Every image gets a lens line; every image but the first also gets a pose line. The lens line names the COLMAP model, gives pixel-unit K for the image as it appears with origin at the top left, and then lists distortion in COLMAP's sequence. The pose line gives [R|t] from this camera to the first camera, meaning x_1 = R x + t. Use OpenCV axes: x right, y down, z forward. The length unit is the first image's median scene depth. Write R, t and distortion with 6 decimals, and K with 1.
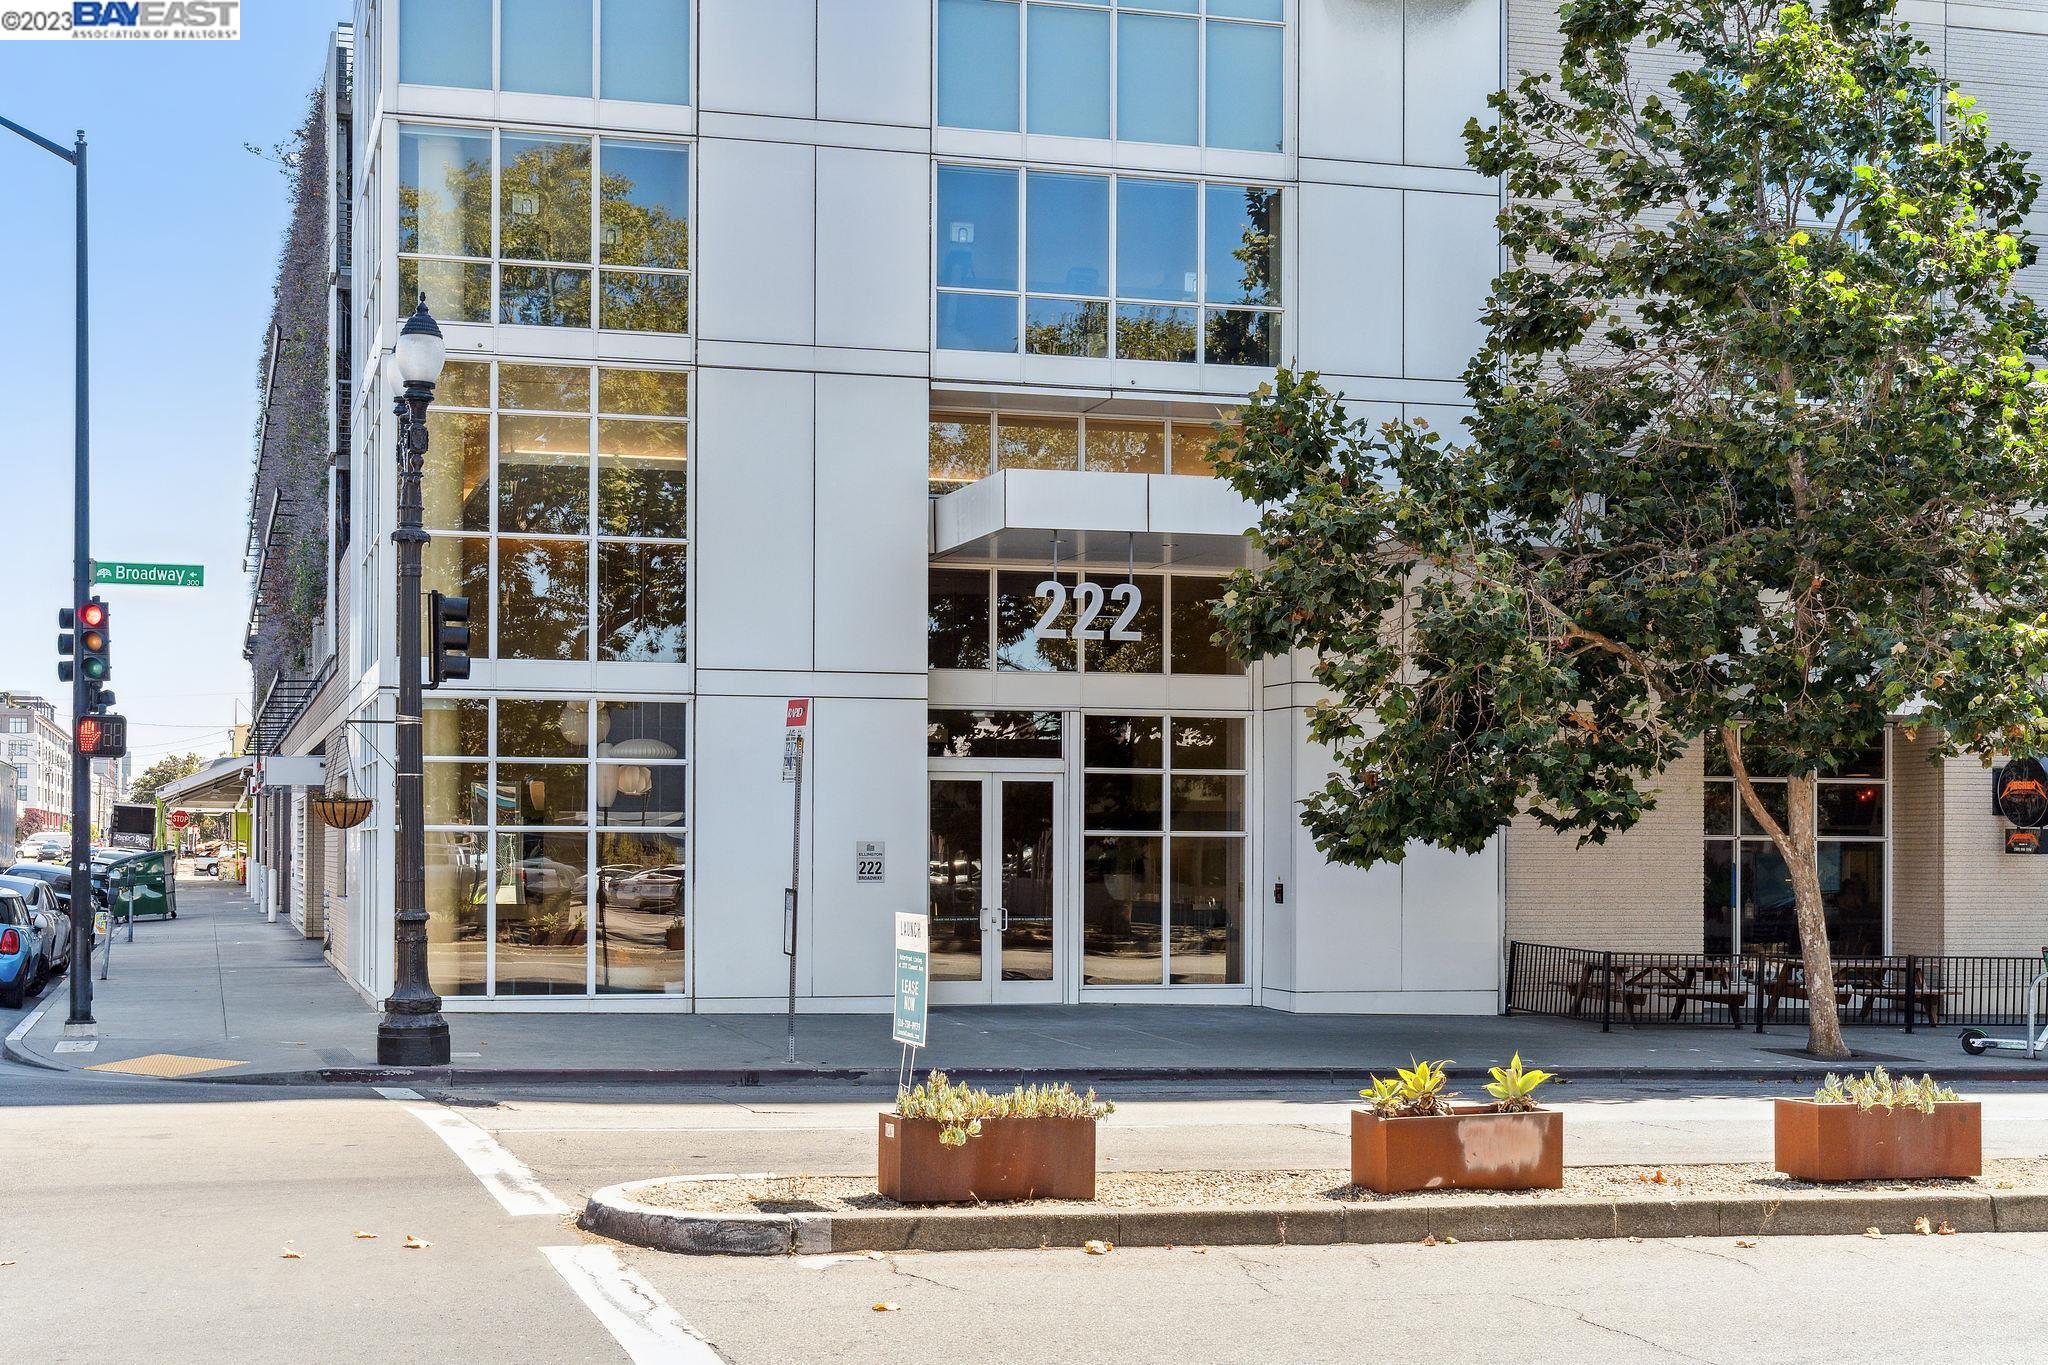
lens RADIAL K [[2505.3, 0, 1022.5], [0, 2505.3, 680.7], [0, 0, 1]] dist [-0.012903, 0.000000]
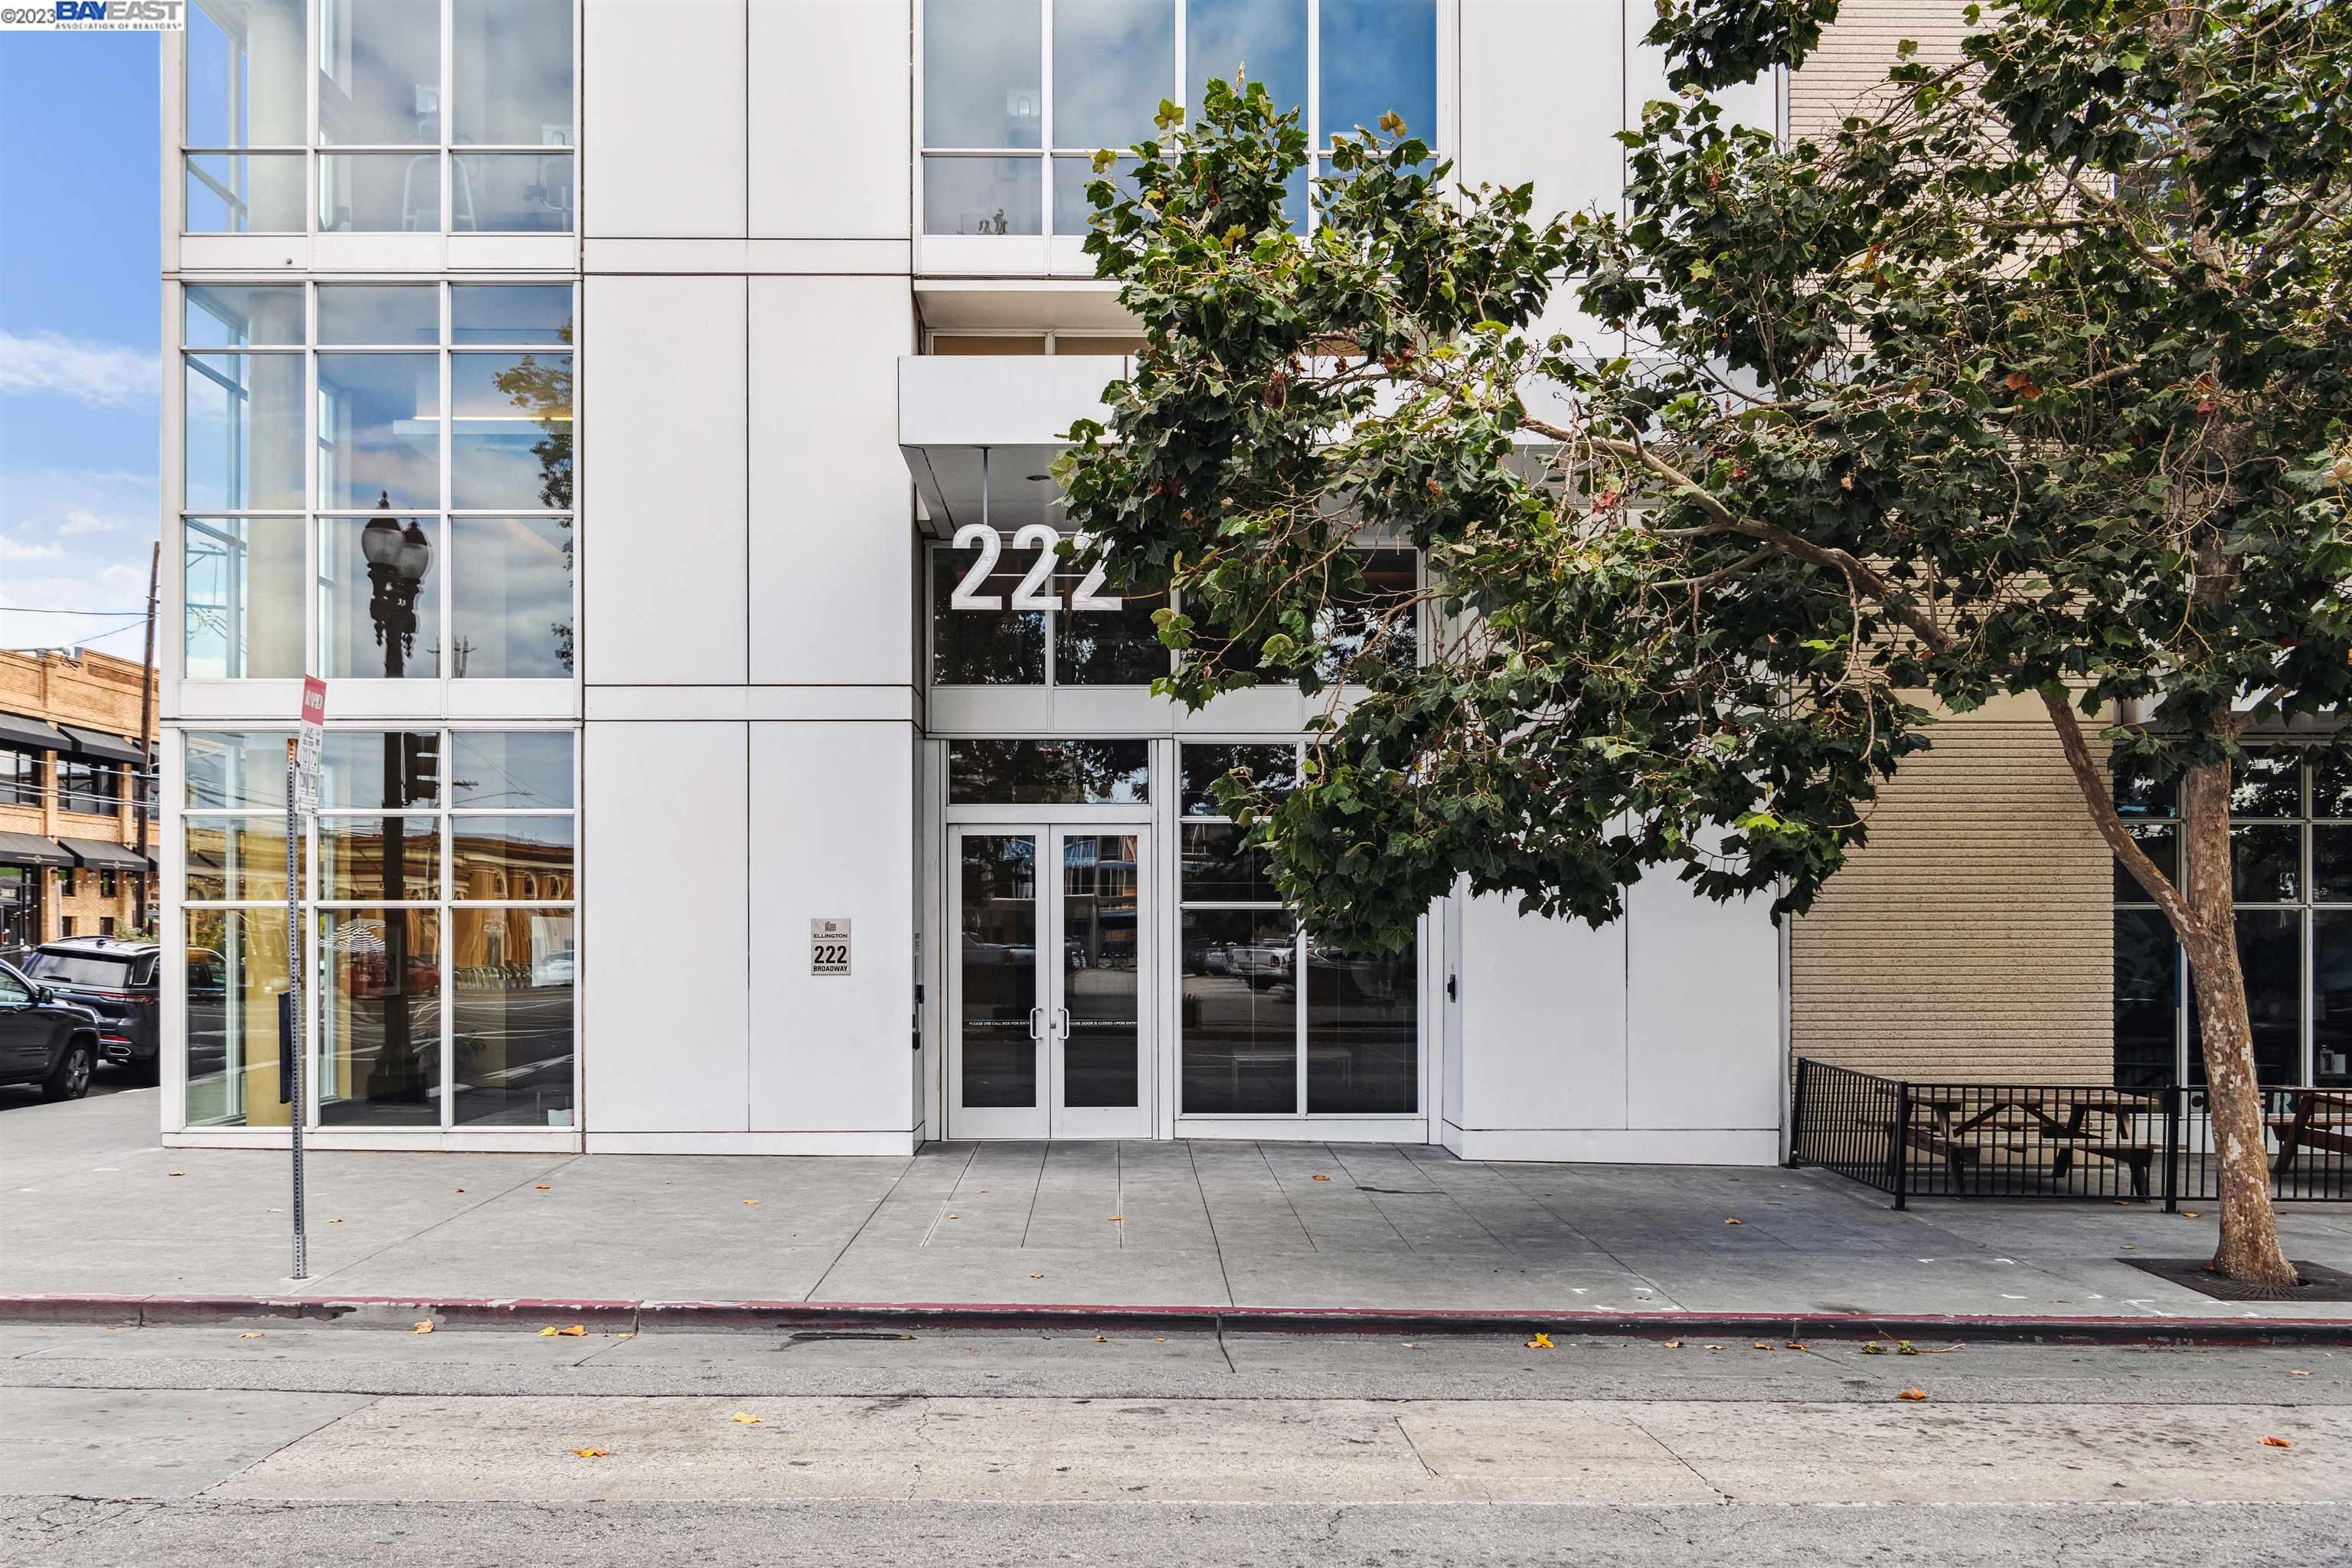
lens RADIAL K [[2124.3, 0, 1174.1], [0, 2124.3, 808.6], [0, 0, 1]] dist [0.021554, -0.001690]
pose [[0.970132, -0.020917, -0.241675, 0.181144], [0.022360, 0.999745, 0.003228, 0.032346], [0.241546, -0.008535, 0.970352, 0.421466]]
